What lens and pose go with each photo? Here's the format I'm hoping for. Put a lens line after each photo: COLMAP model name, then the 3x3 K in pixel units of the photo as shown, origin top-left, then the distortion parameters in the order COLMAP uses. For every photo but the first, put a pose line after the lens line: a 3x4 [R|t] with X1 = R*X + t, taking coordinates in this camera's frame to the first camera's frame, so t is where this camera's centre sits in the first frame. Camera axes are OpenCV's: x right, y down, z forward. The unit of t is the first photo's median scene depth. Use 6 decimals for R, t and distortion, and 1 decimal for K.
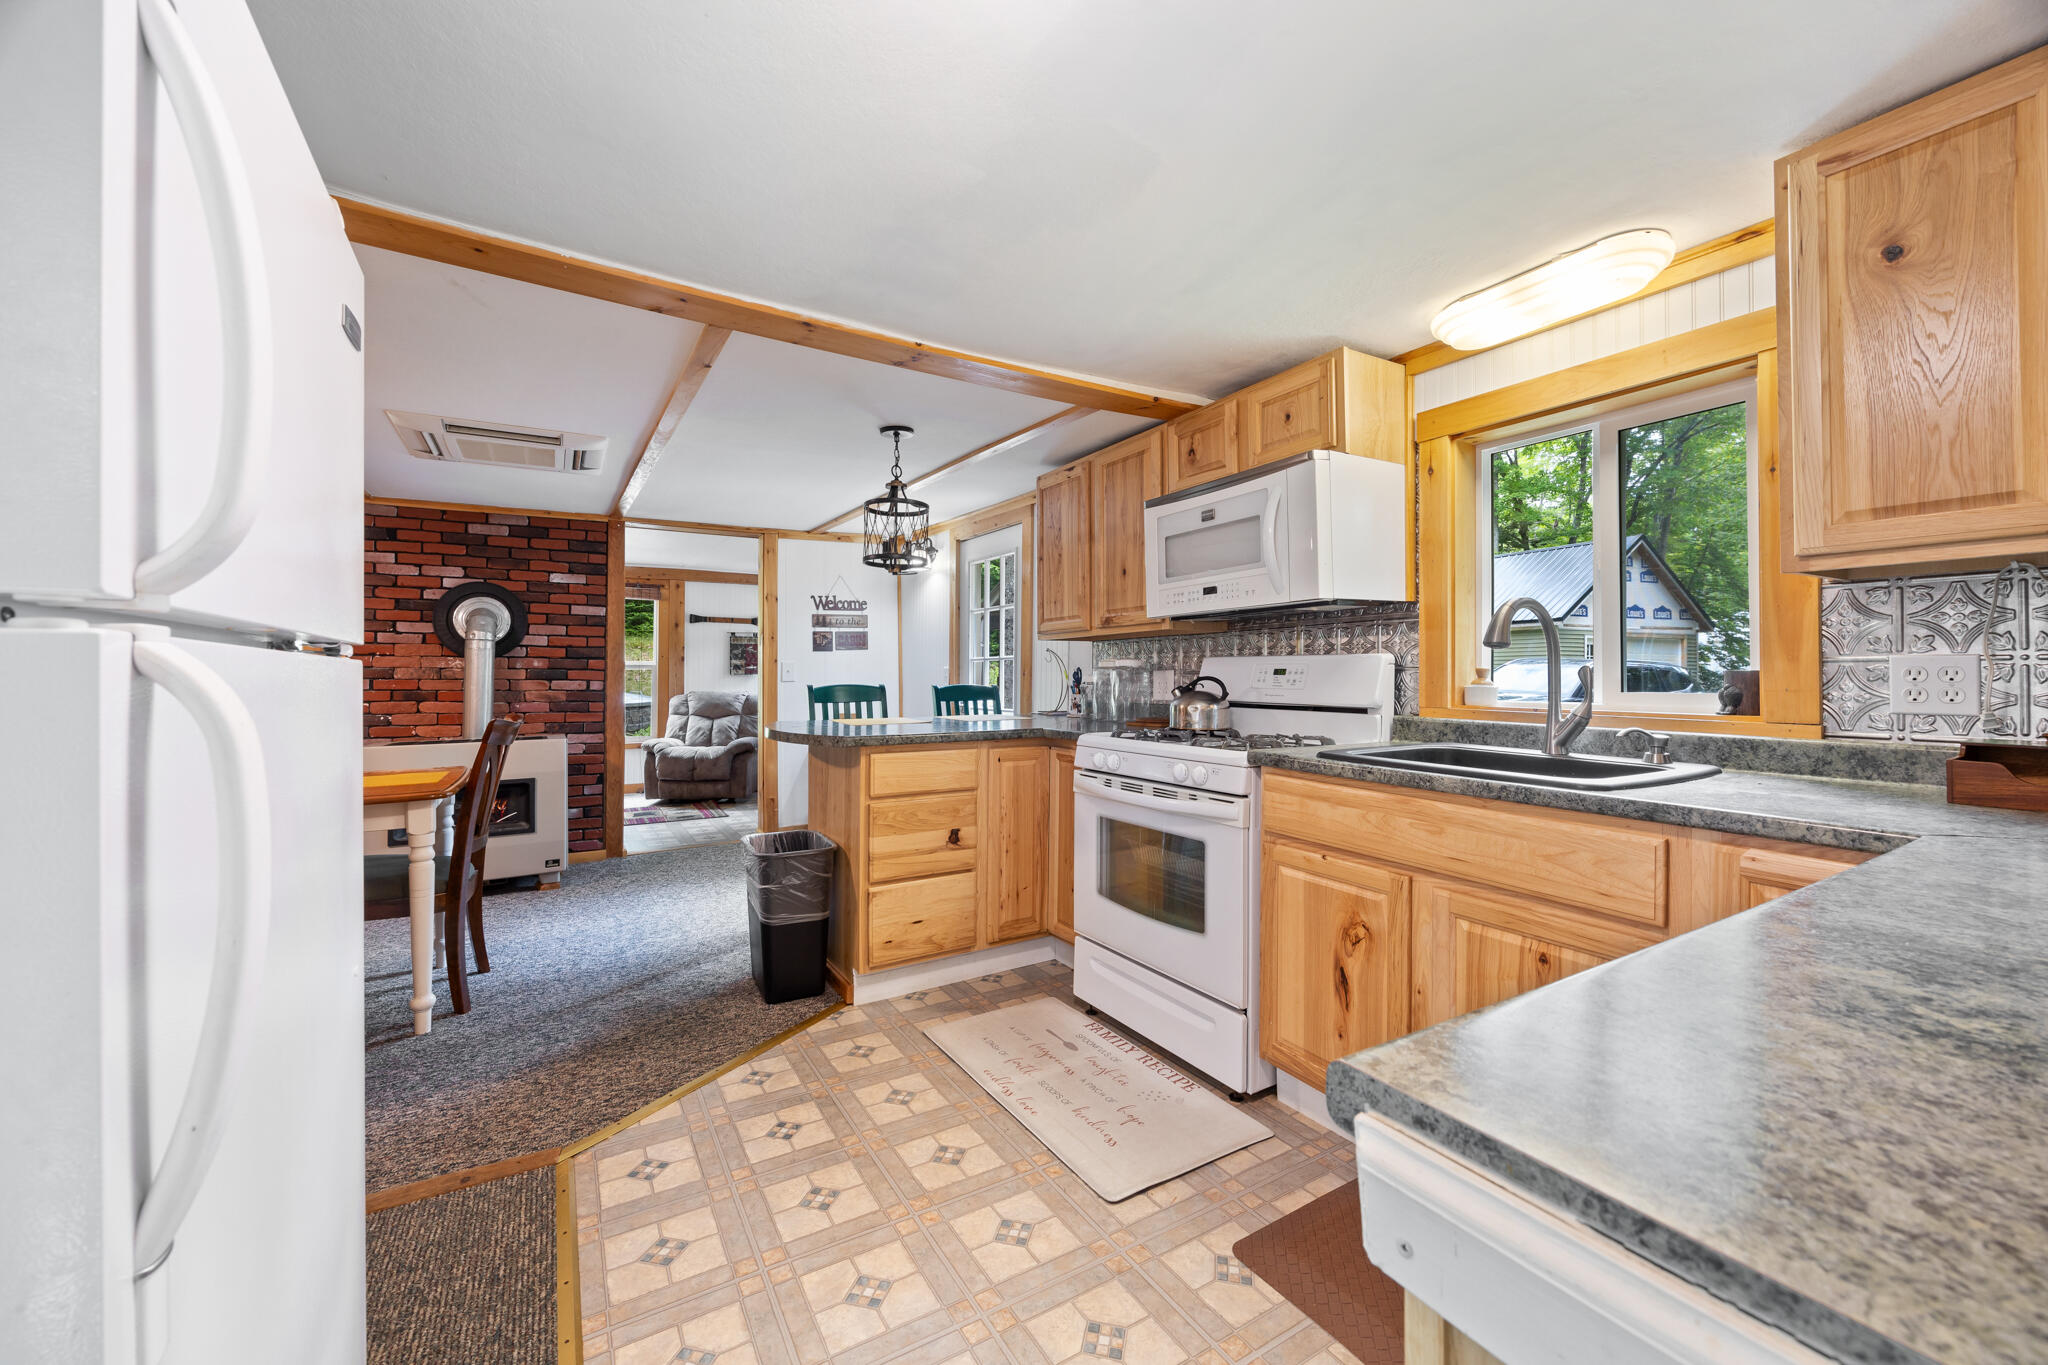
lens RADIAL K [[786.3, 0, 1041.5], [0, 786.3, 660.2], [0, 0, 1]] dist [0.001209, -0.000241]
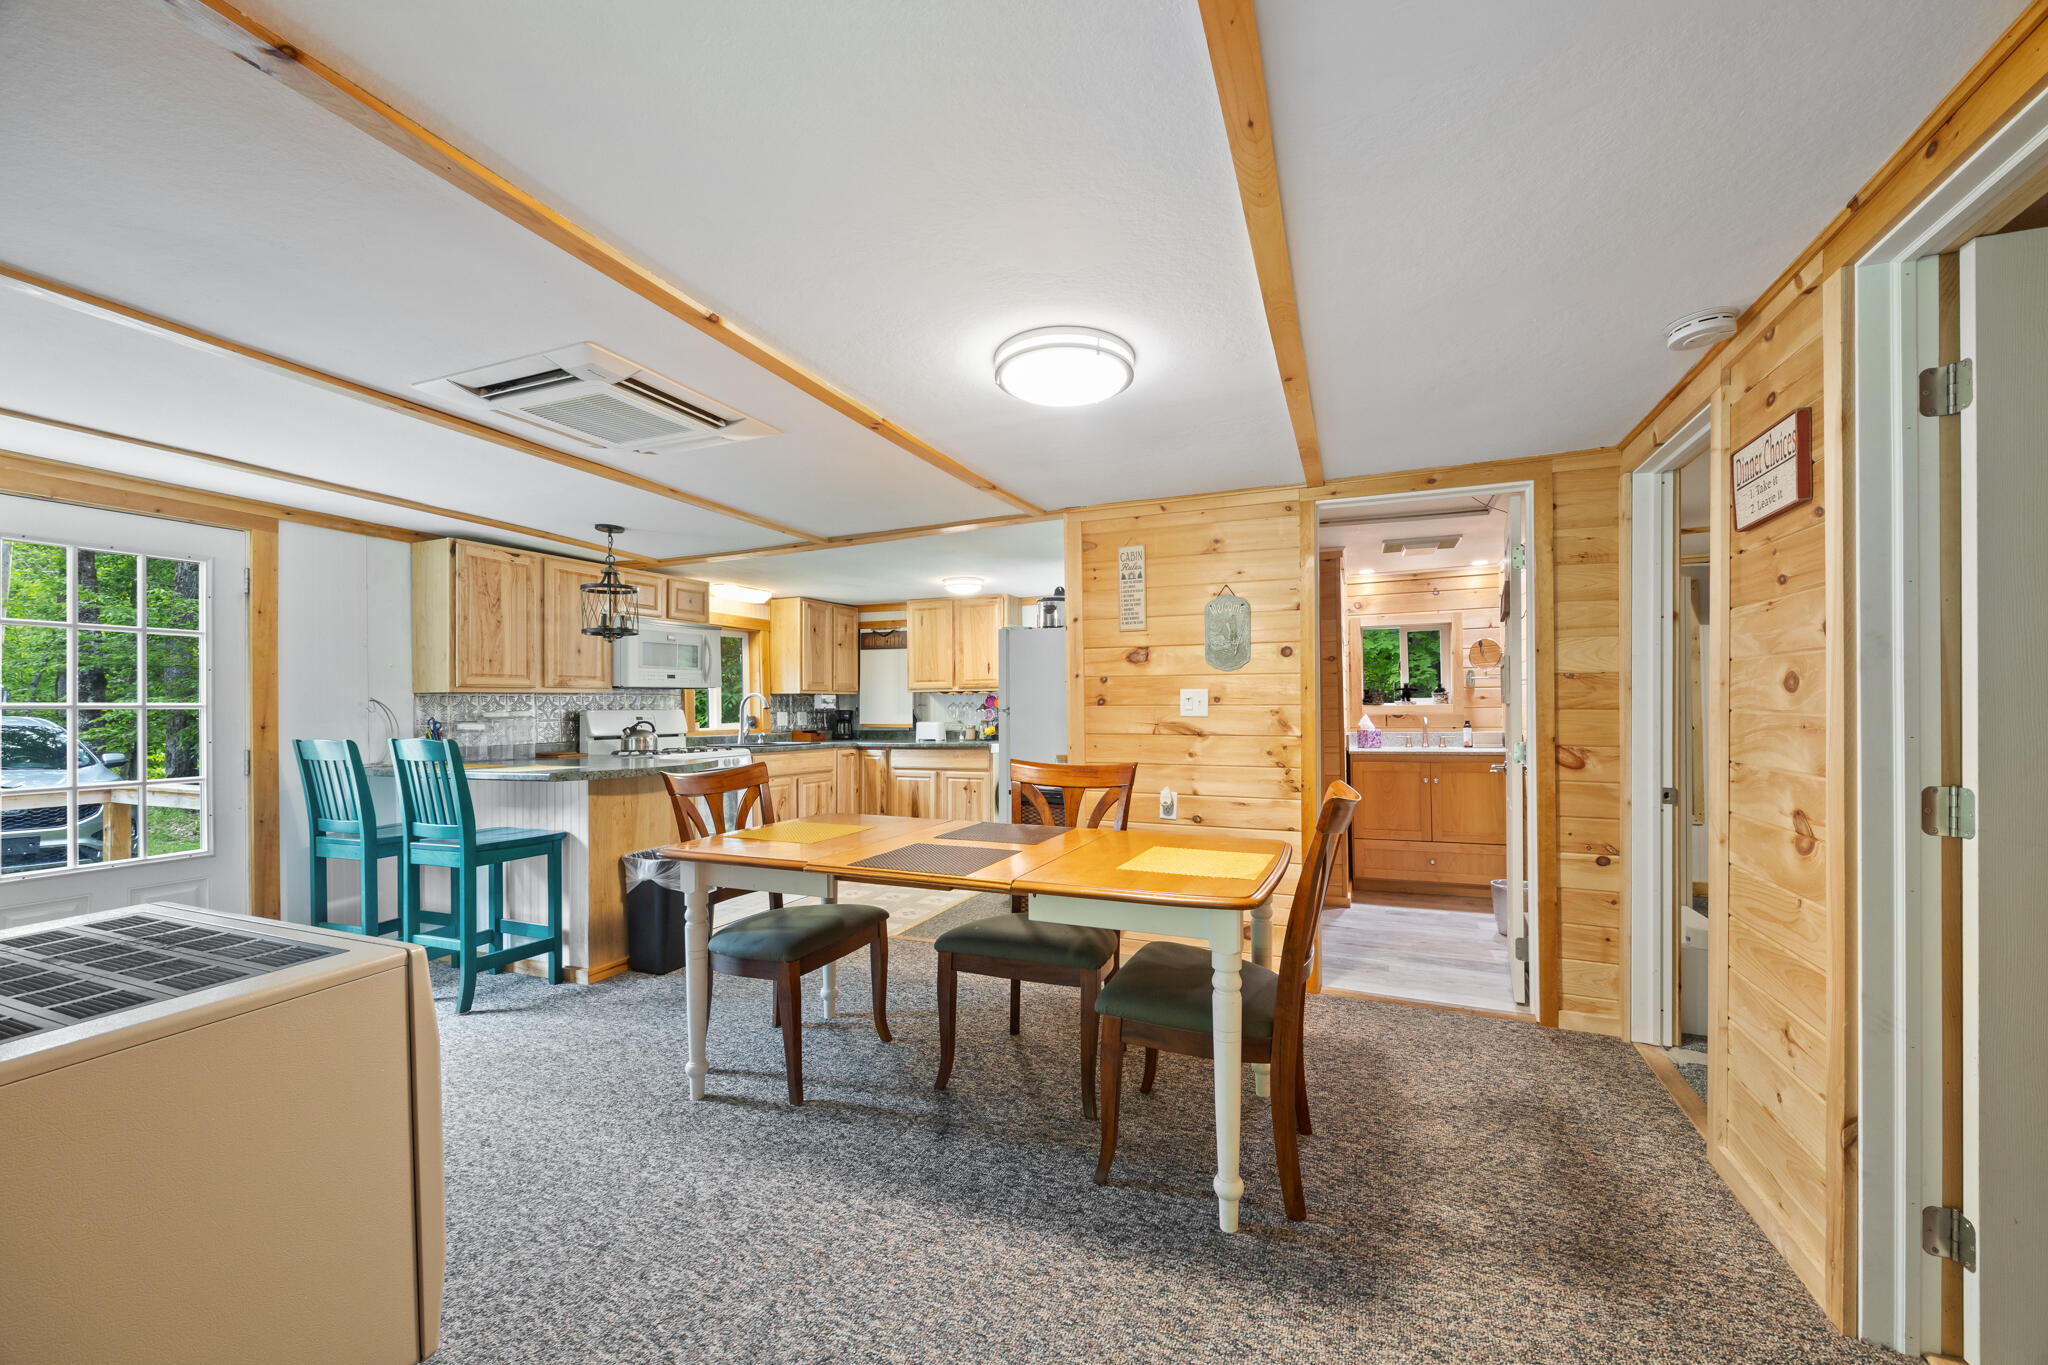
lens RADIAL K [[807.8, 0, 1031.1], [0, 807.8, 703.0], [0, 0, 1]] dist [0.000536, 0.000219]
pose [[-0.571687, 0.012467, 0.820377, -2.255779], [-0.002334, 0.999856, -0.016821, 0.010088], [-0.820468, -0.011531, -0.571576, 1.641909]]
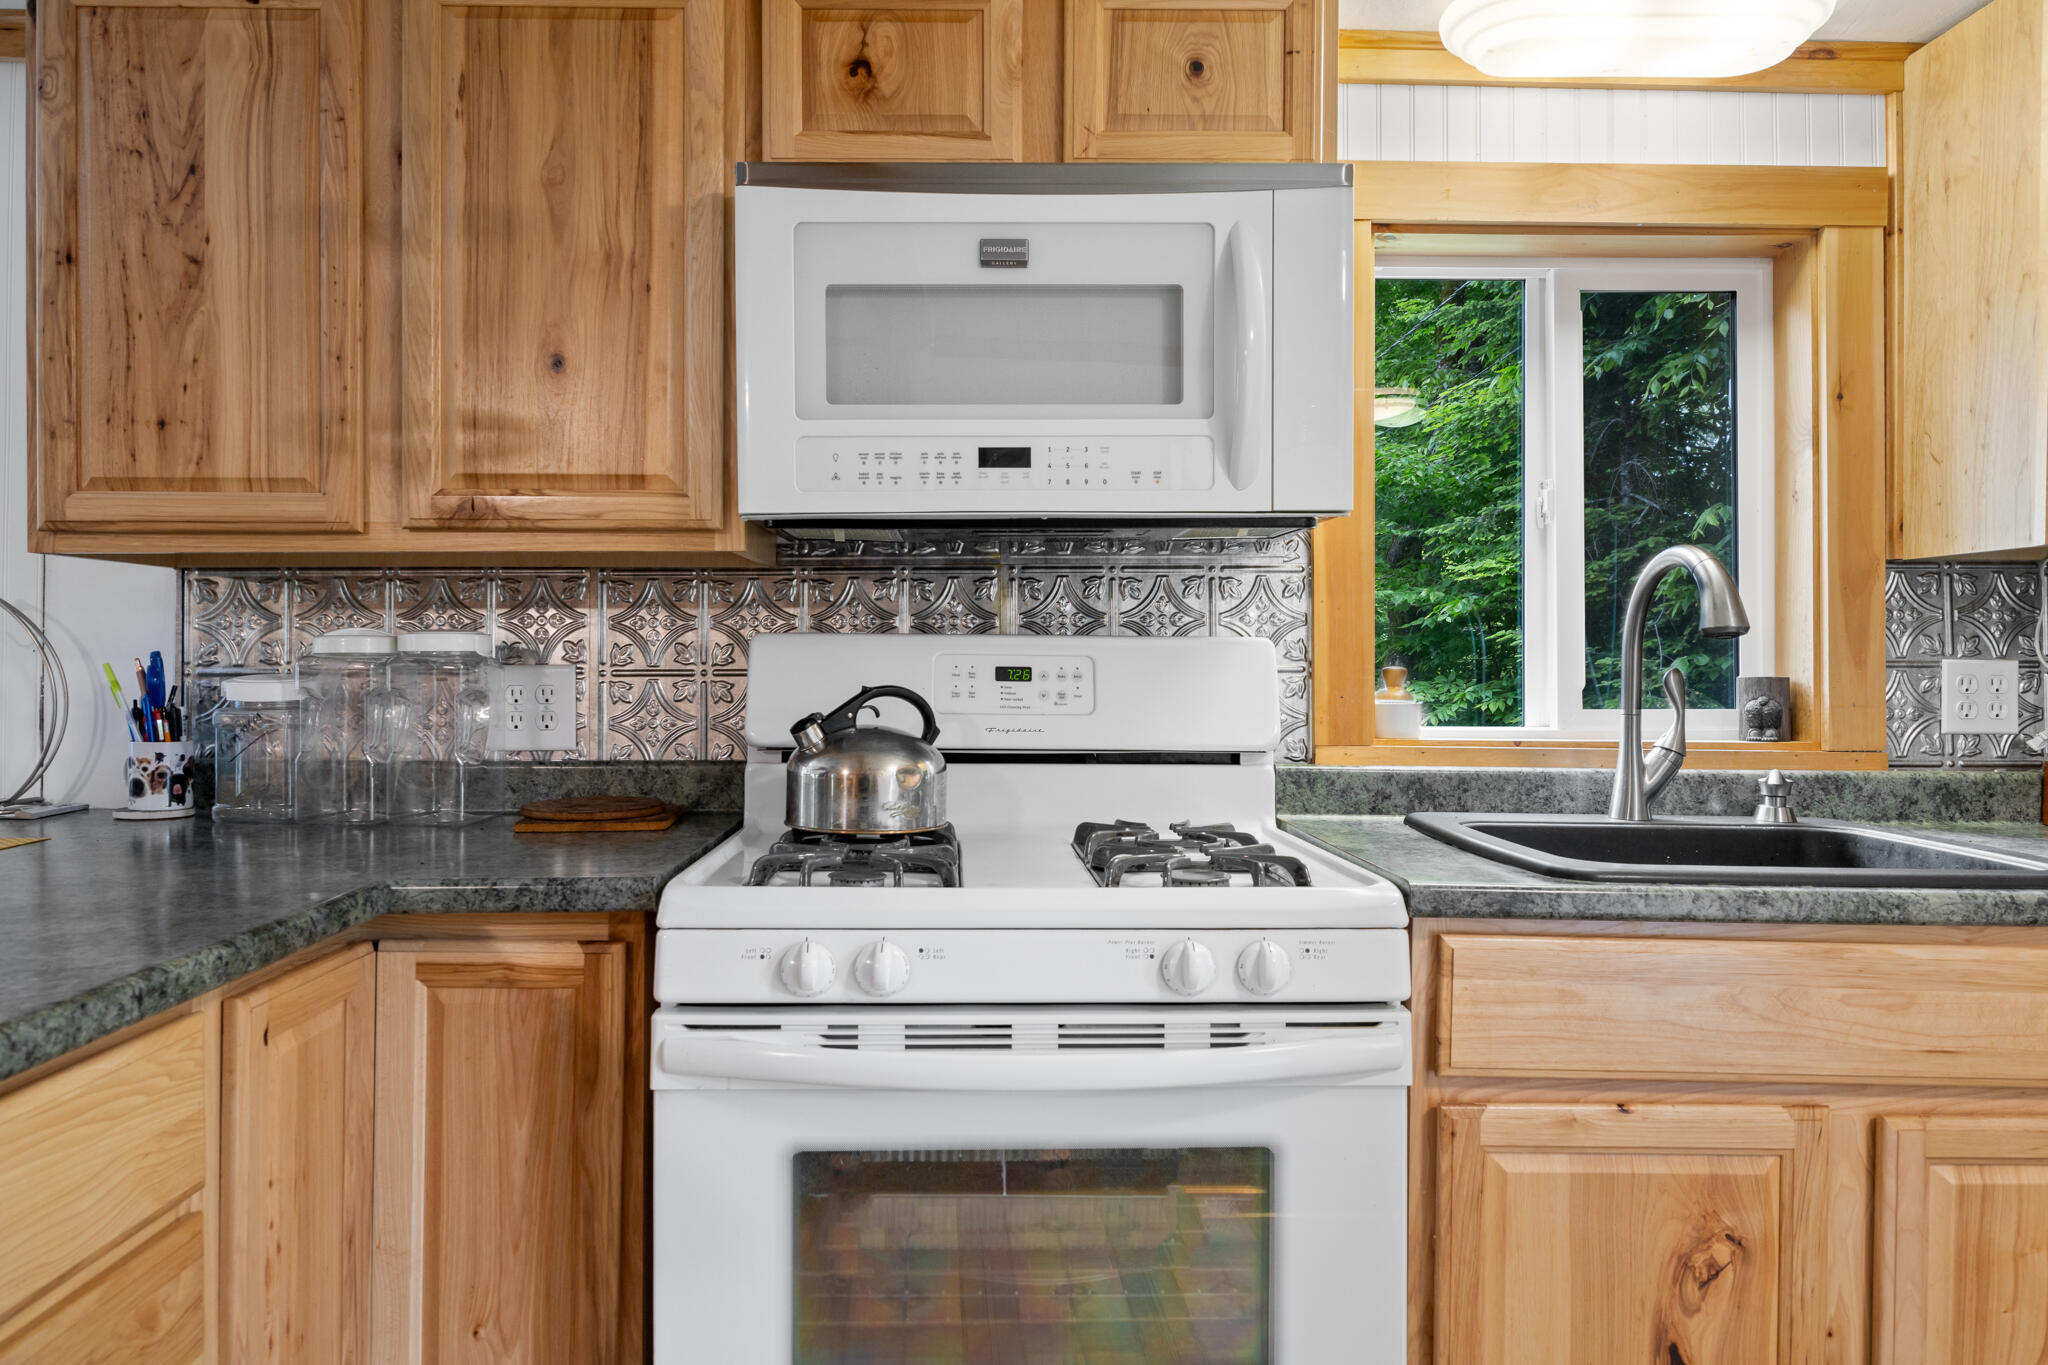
lens RADIAL K [[1358.4, 0, 998.1], [0, 1358.4, 666.2], [0, 0, 1]] dist [-0.001408, -0.001350]
pose [[0.511191, -0.001629, 0.859465, -0.395637], [-0.020240, 0.999698, 0.013934, 0.000922], [-0.859229, -0.024519, 0.511004, 0.781126]]
